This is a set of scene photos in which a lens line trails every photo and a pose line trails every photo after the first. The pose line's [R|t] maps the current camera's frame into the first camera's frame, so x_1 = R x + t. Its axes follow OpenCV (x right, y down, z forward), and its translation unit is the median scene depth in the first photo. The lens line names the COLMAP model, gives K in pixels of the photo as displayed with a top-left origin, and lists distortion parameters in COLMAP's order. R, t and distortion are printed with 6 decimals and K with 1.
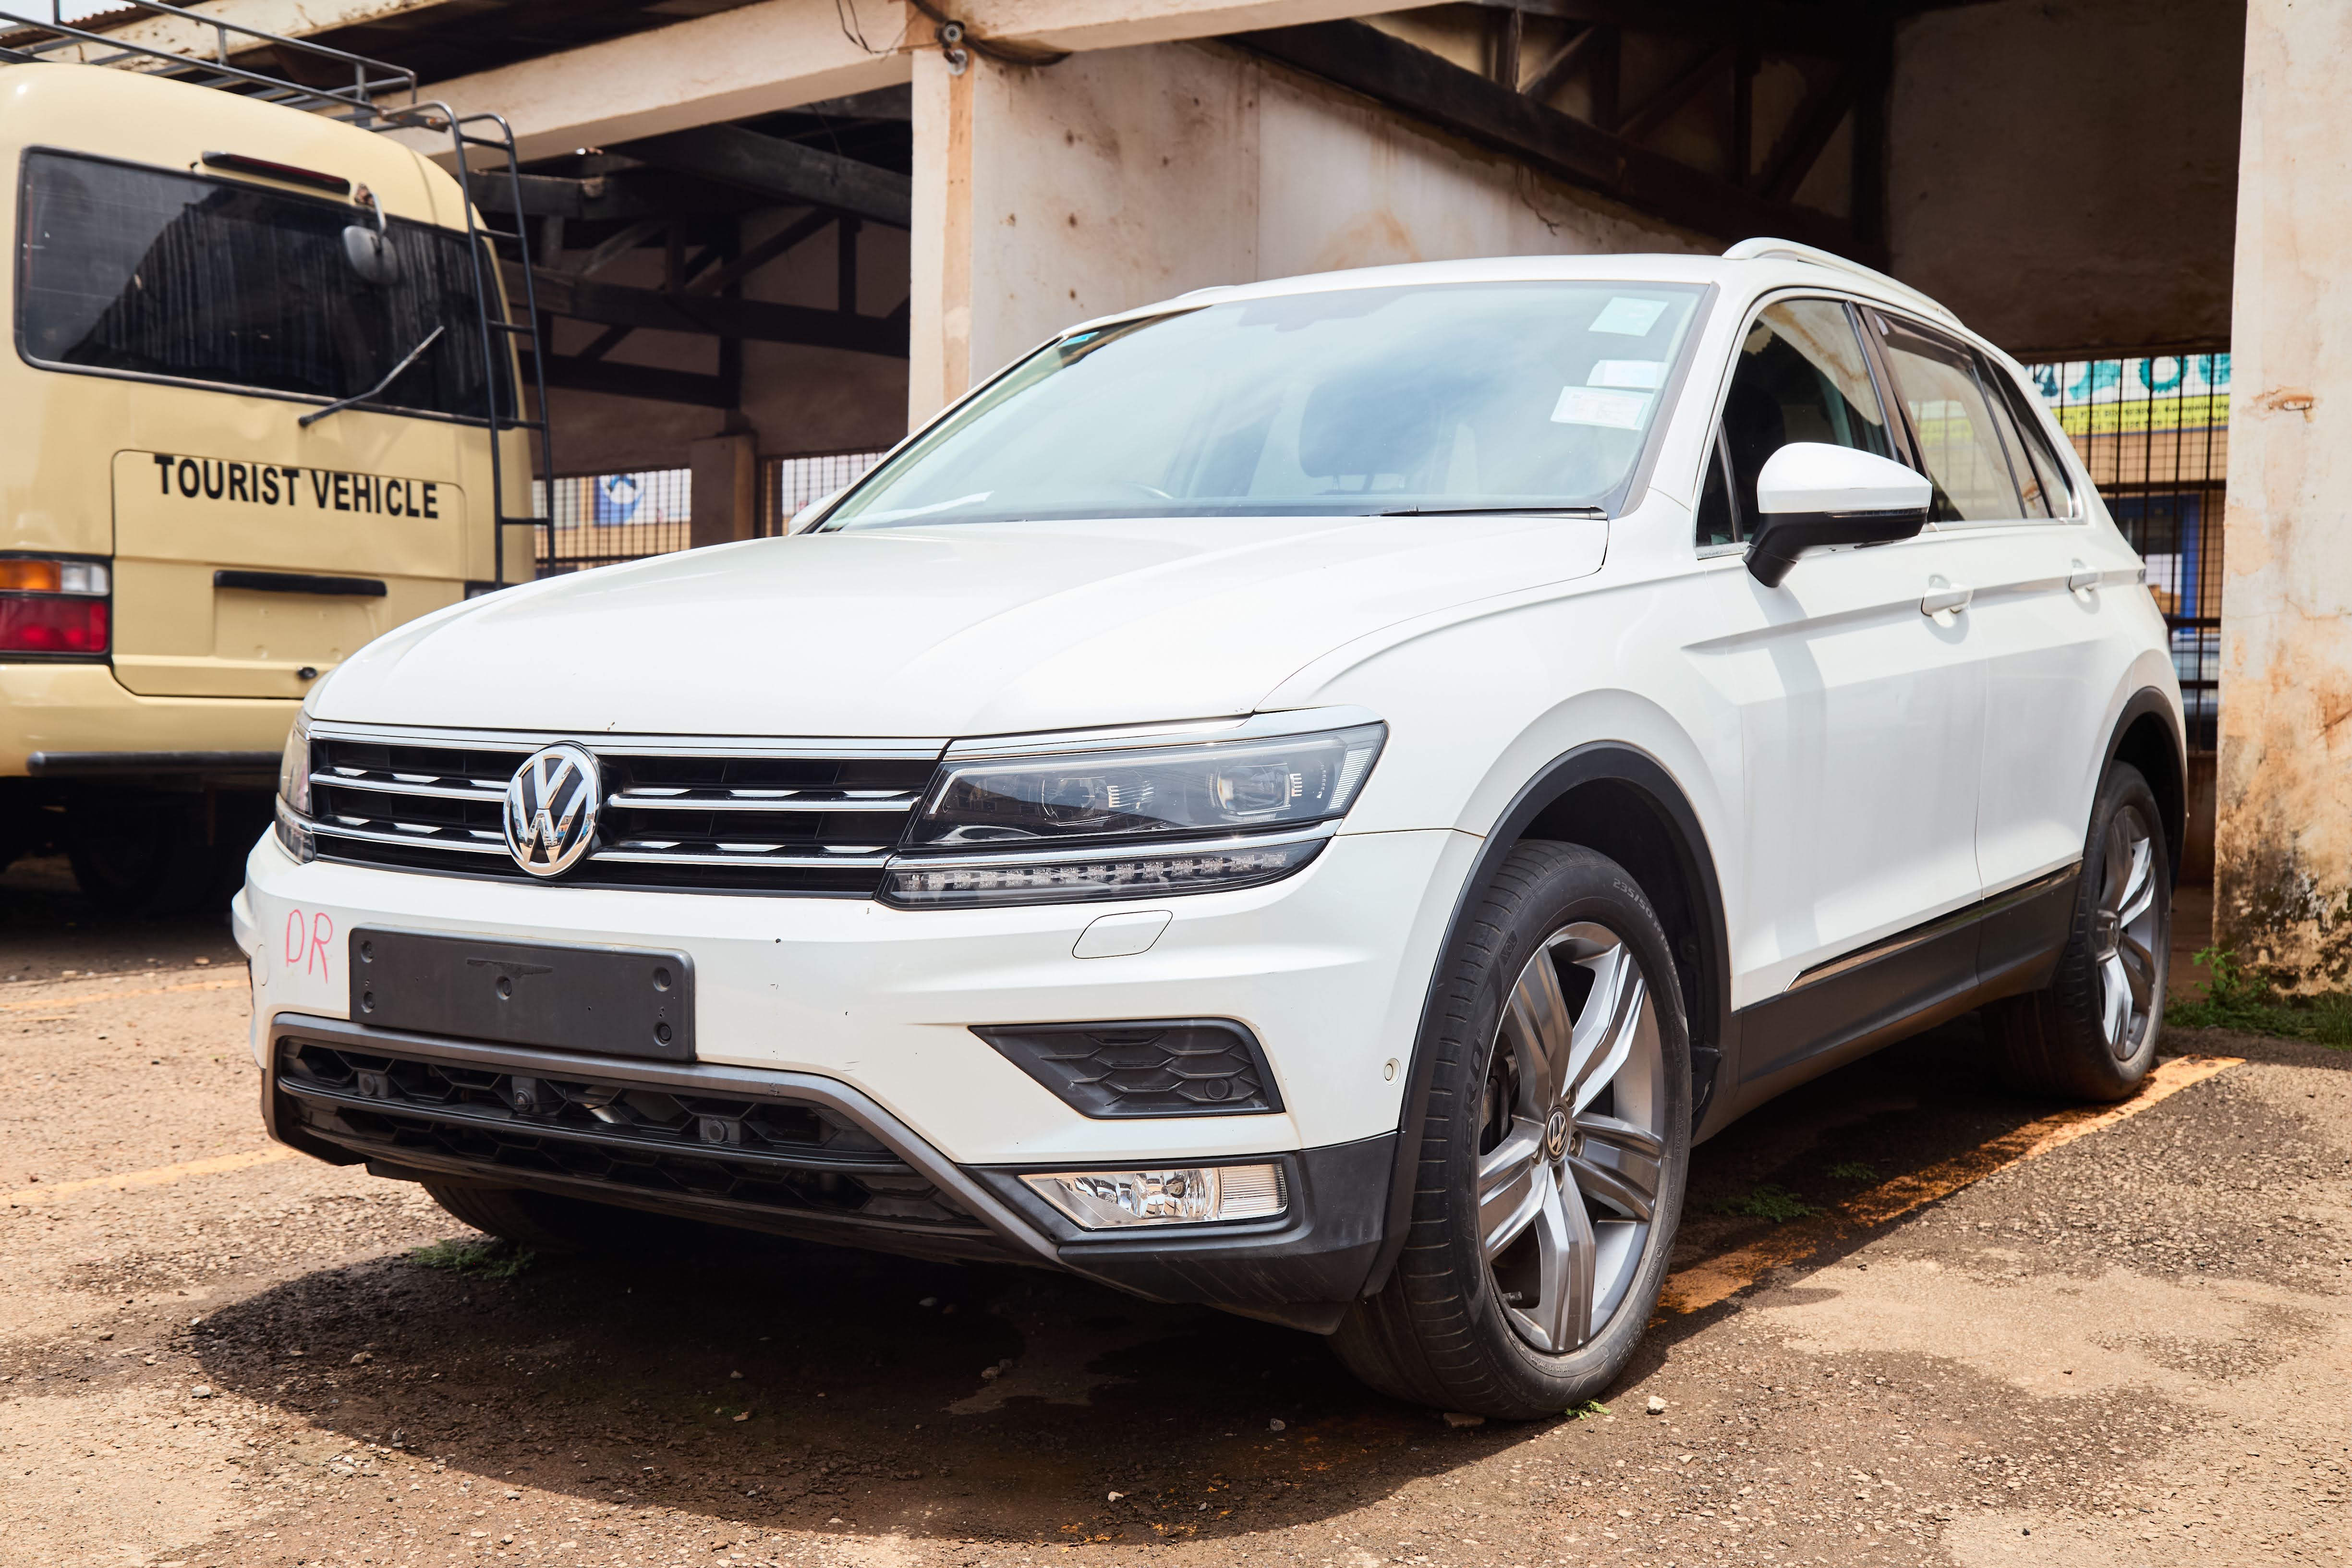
lens RADIAL K [[2625.4, 0, 1176.0], [0, 2625.4, 784.0], [0, 0, 1]] dist [0.066993, 0.008345]
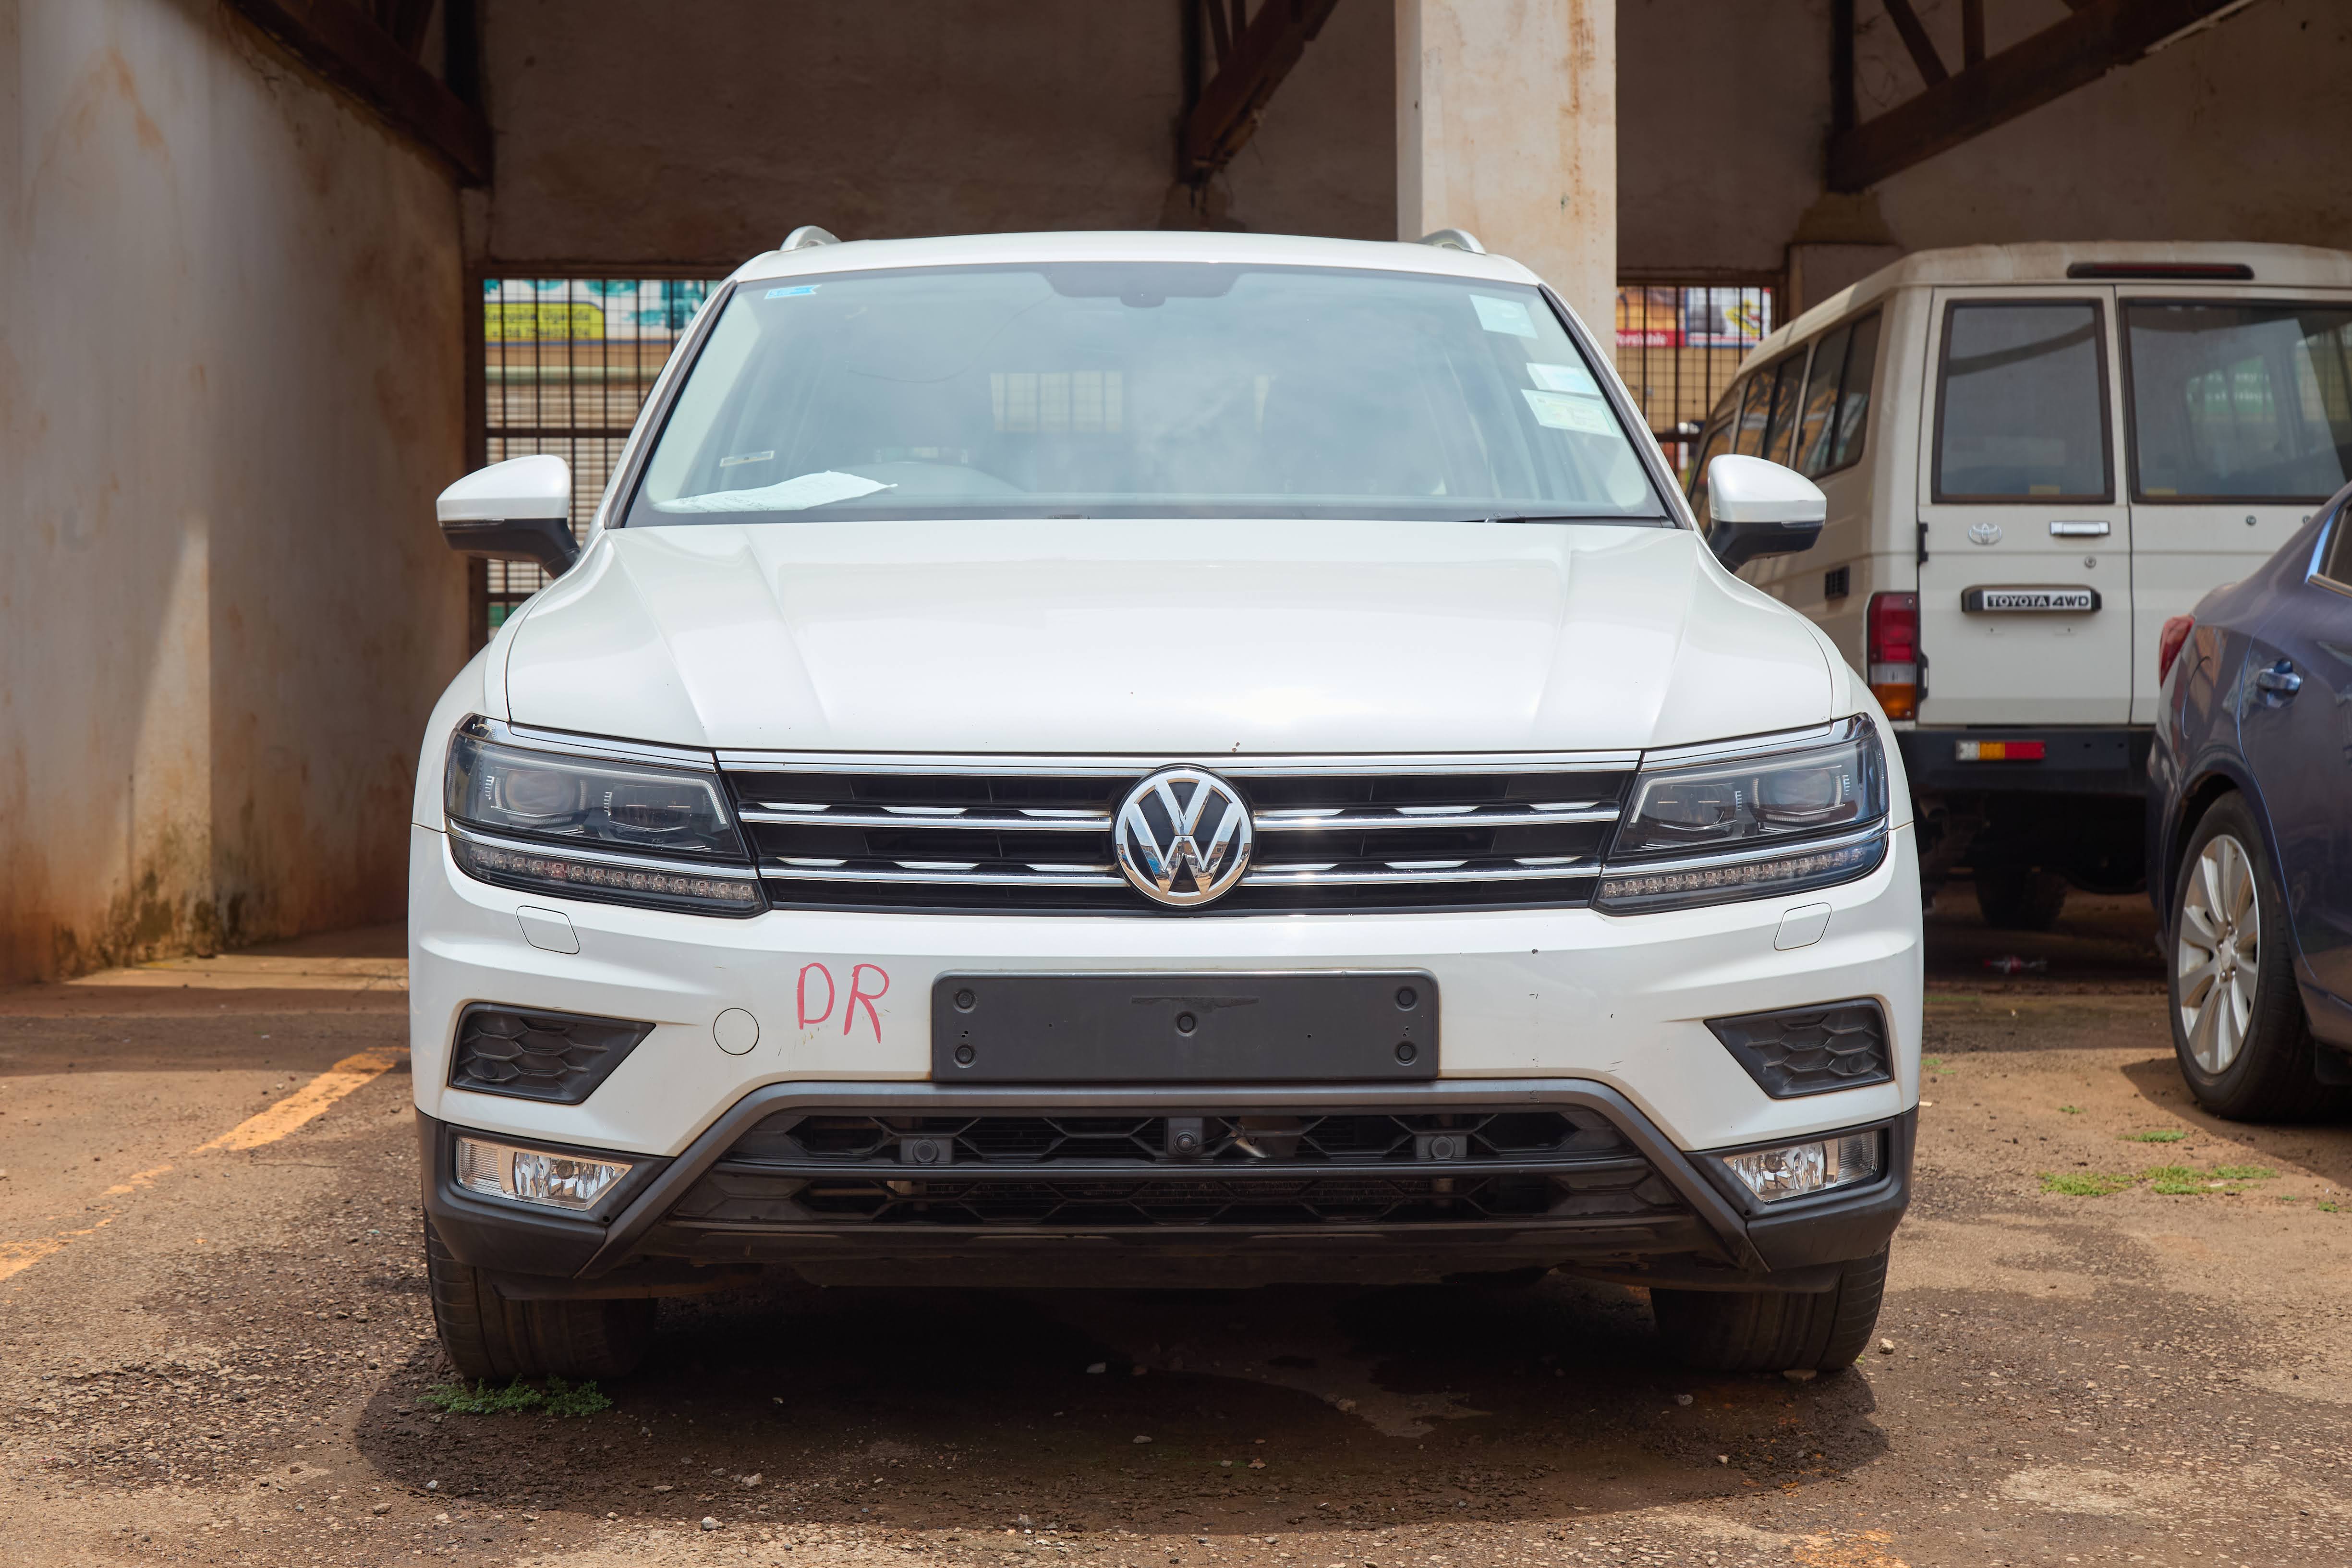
lens RADIAL K [[3687.1, 0, 1169.1], [0, 3687.1, 820.6], [0, 0, 1]] dist [0.014667, -0.130205]
pose [[0.813845, -0.034535, 0.580055, -1.061458], [0.031973, 0.999381, 0.014640, -0.016140], [-0.580201, 0.006632, 0.814446, -0.082979]]
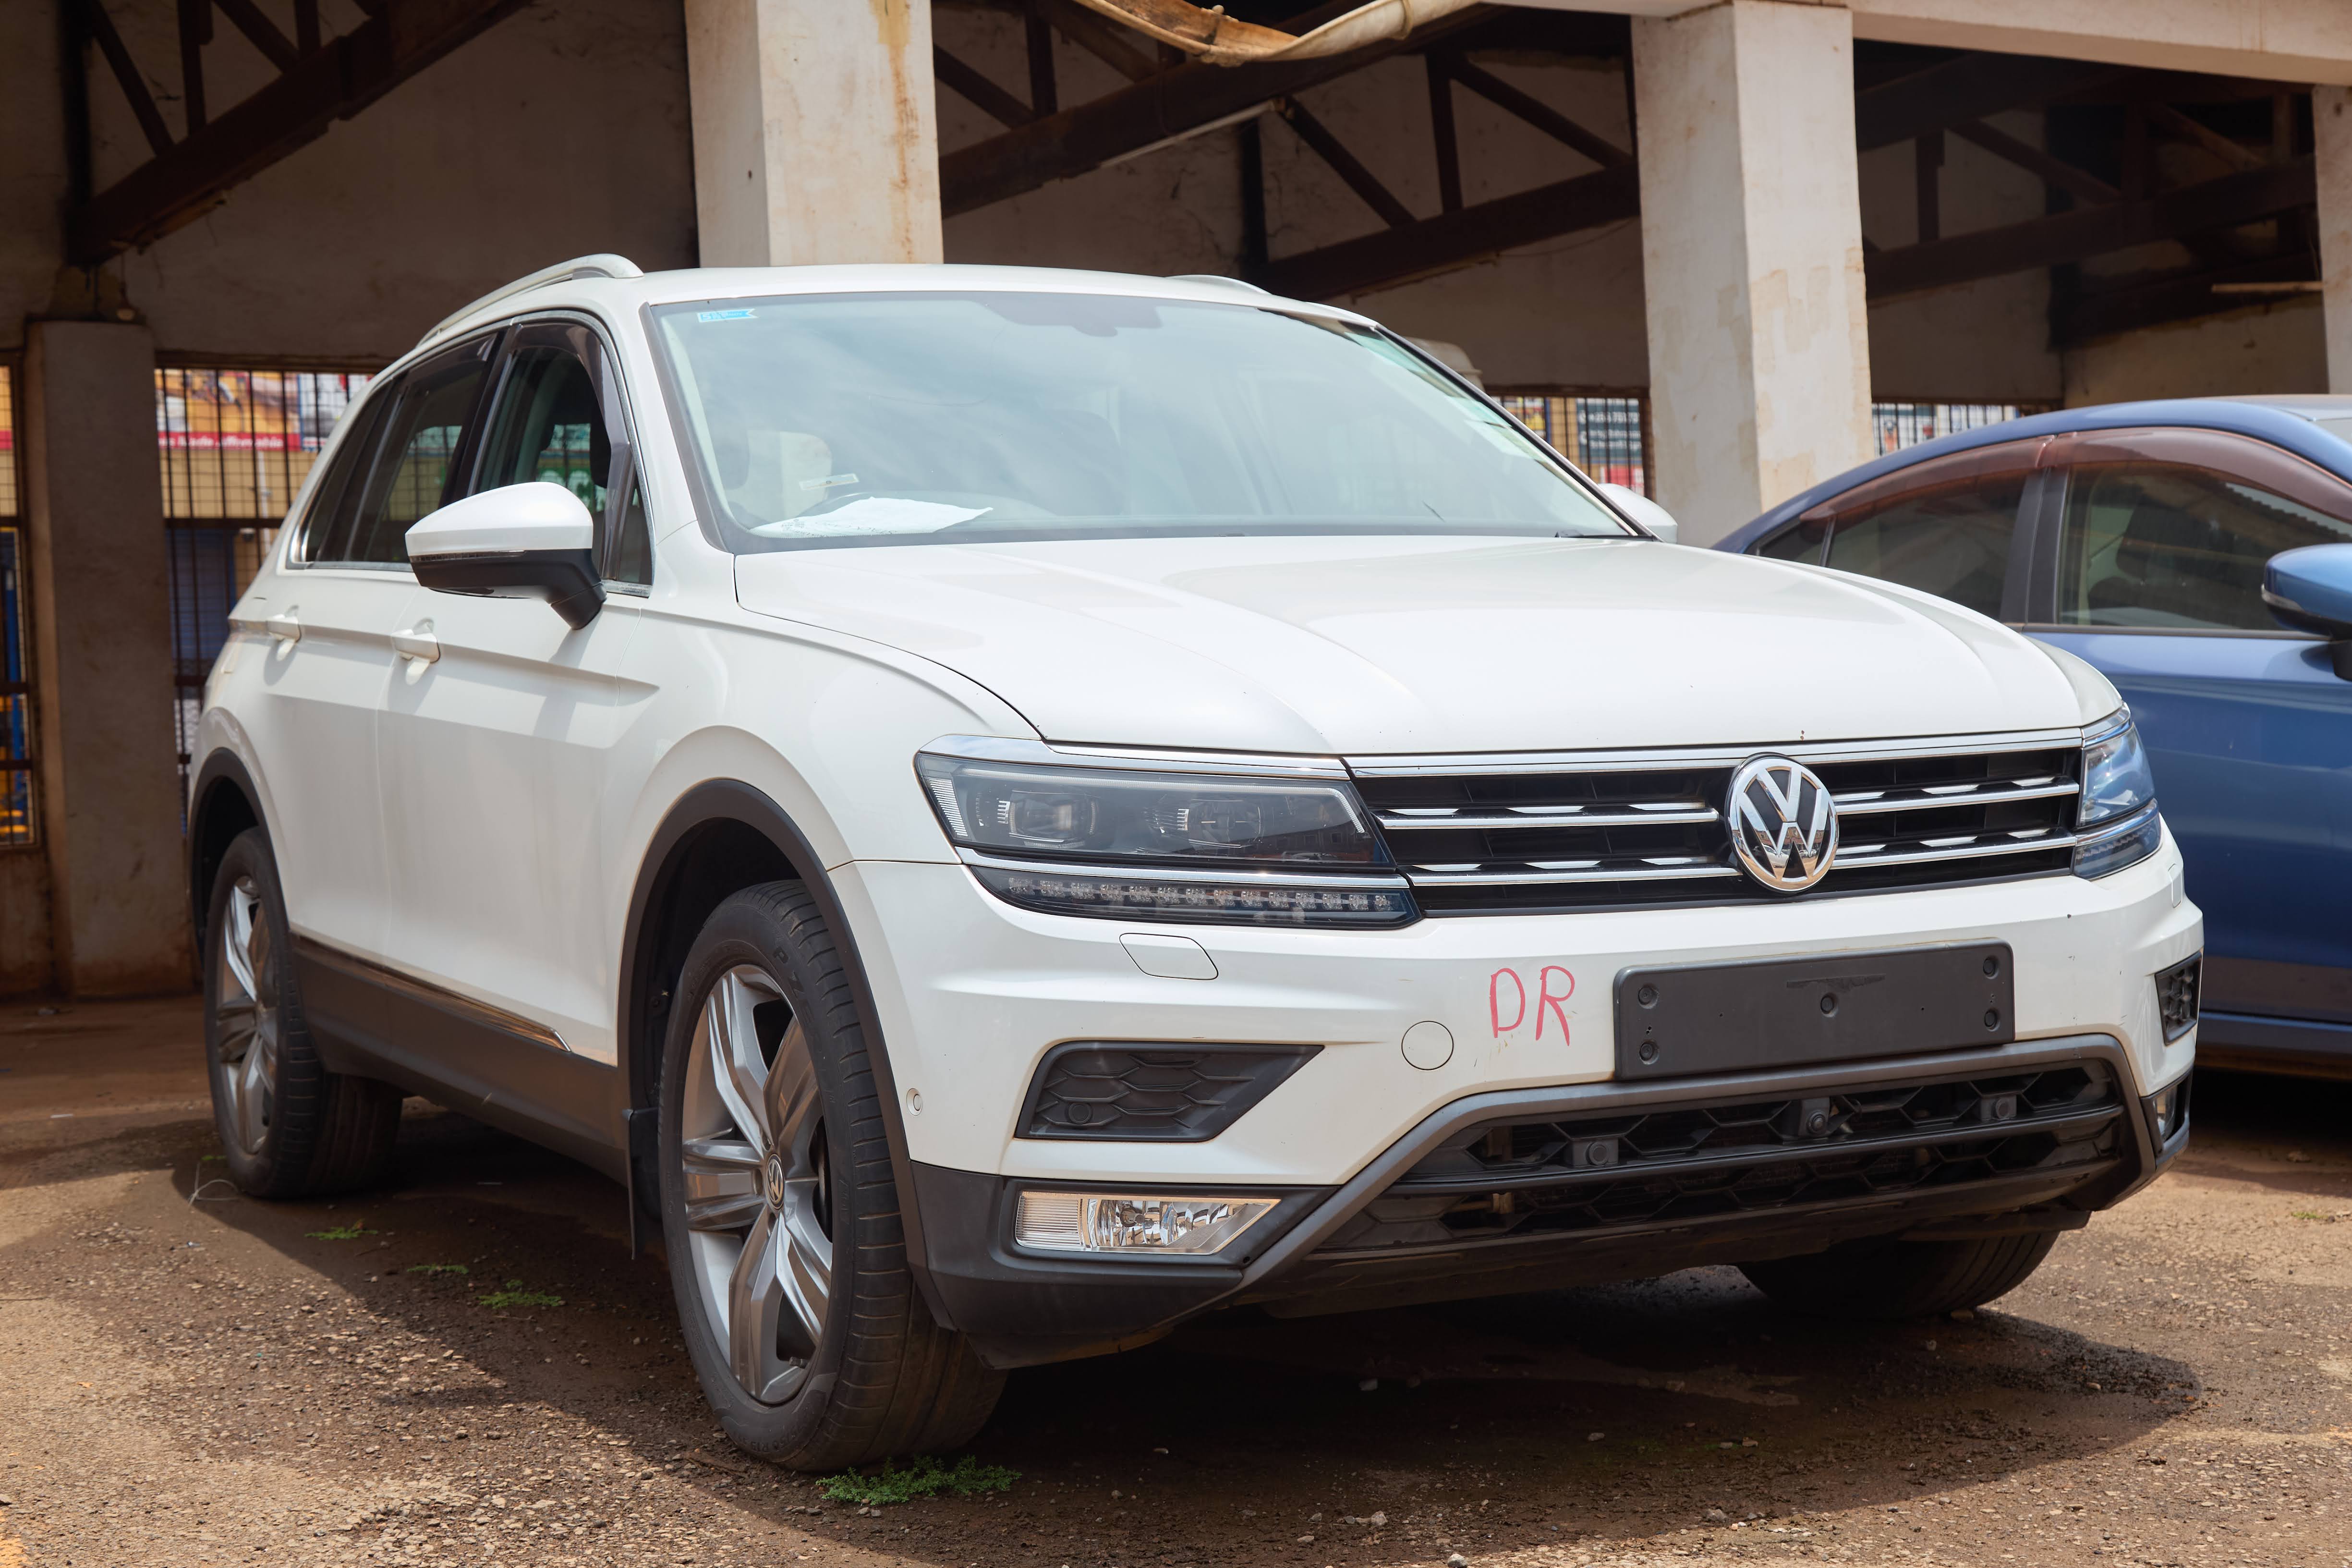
lens RADIAL K [[3447.3, 0, 1176.0], [0, 3447.3, 784.0], [0, 0, 1]] dist [-0.022913, 0.041983]
pose [[0.475082, -0.039933, 0.879035, -1.523782], [0.075590, 0.997129, 0.004445, -0.028194], [-0.876689, 0.064335, 0.476736, 0.621348]]
